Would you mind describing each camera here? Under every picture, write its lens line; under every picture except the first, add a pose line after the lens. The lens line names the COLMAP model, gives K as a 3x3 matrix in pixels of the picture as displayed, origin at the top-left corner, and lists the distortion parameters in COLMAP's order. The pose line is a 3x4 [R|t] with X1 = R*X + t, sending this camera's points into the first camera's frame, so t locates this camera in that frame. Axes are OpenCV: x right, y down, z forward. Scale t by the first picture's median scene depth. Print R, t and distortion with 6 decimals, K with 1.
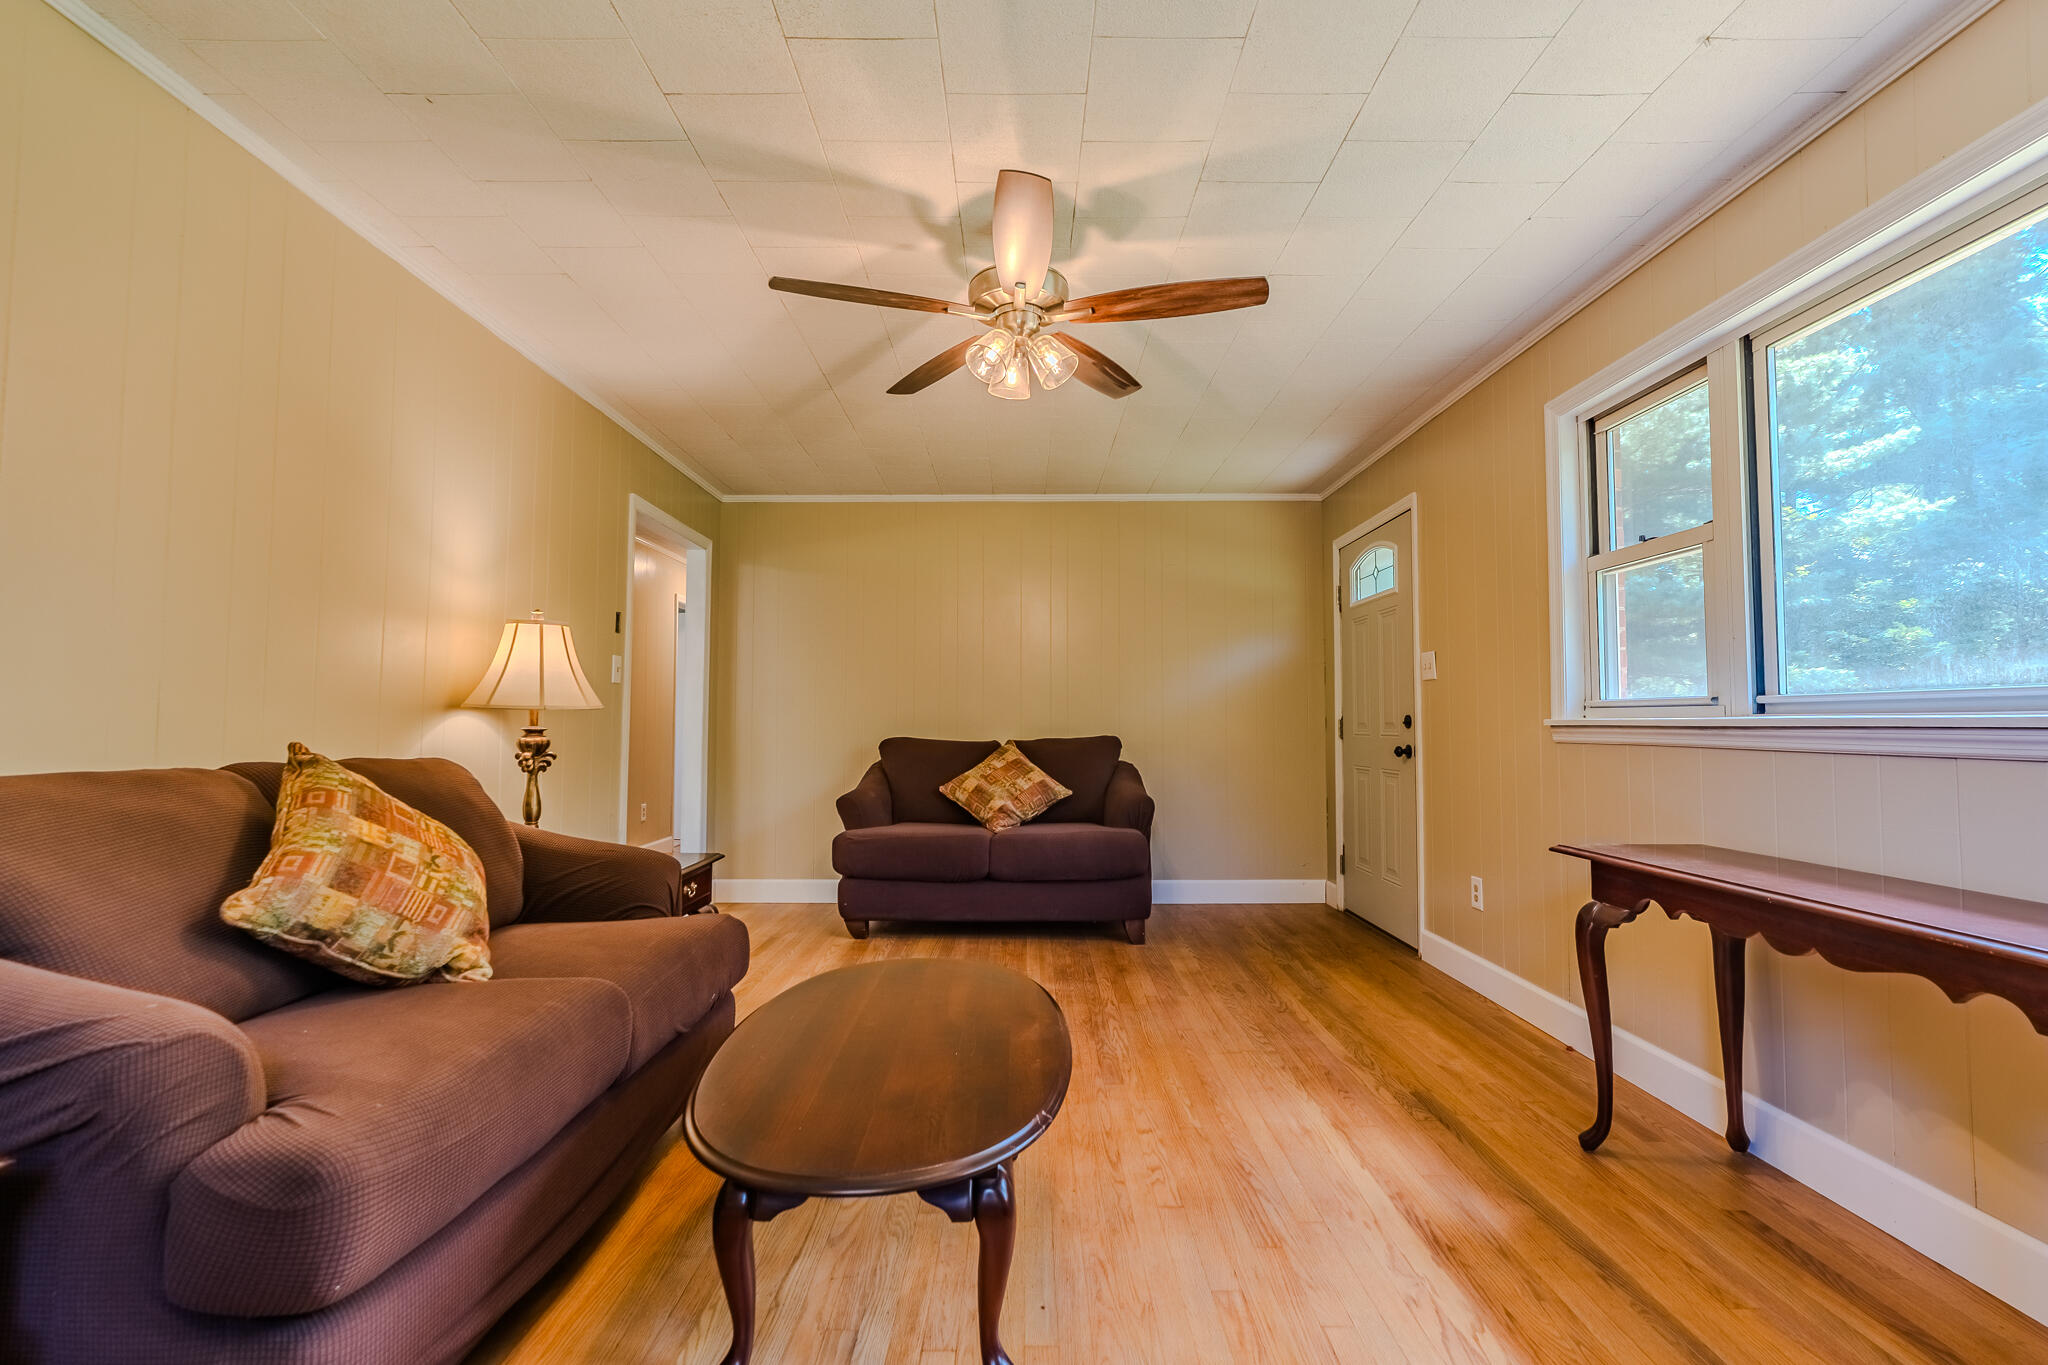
lens RADIAL K [[861.3, 0, 1030.9], [0, 861.3, 685.4], [0, 0, 1]] dist [-0.004707, -0.000334]
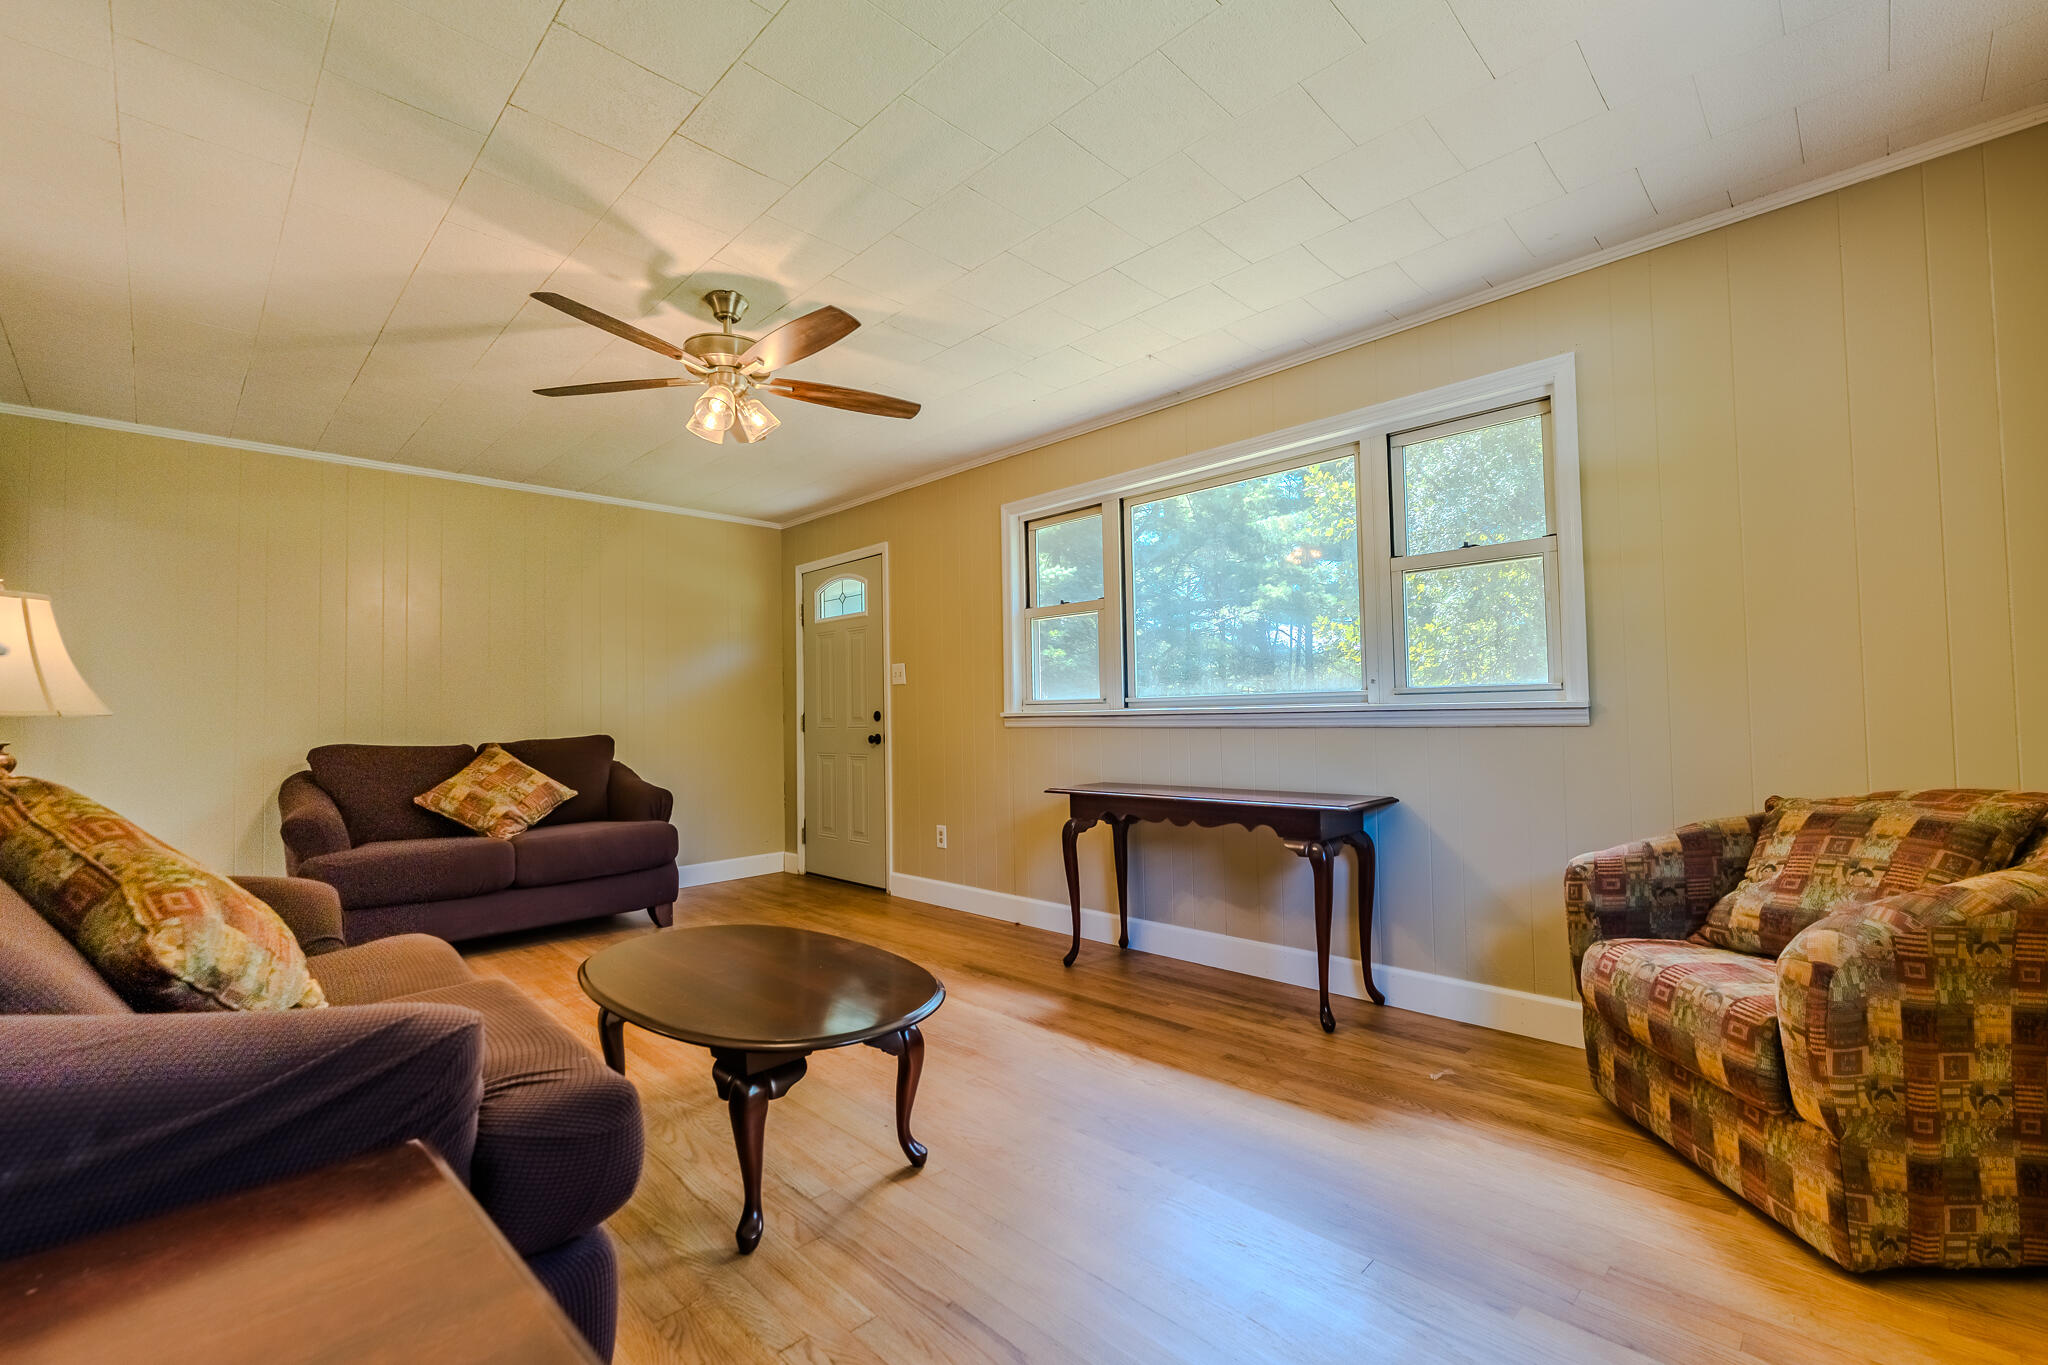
lens RADIAL K [[861.3, 0, 1005.4], [0, 861.3, 682.9], [0, 0, 1]] dist [-0.004707, -0.000334]
pose [[0.710777, 0.011888, 0.703317, -0.346811], [-0.012281, 0.999915, -0.004490, -0.004961], [-0.703310, -0.005446, 0.710862, -0.064544]]
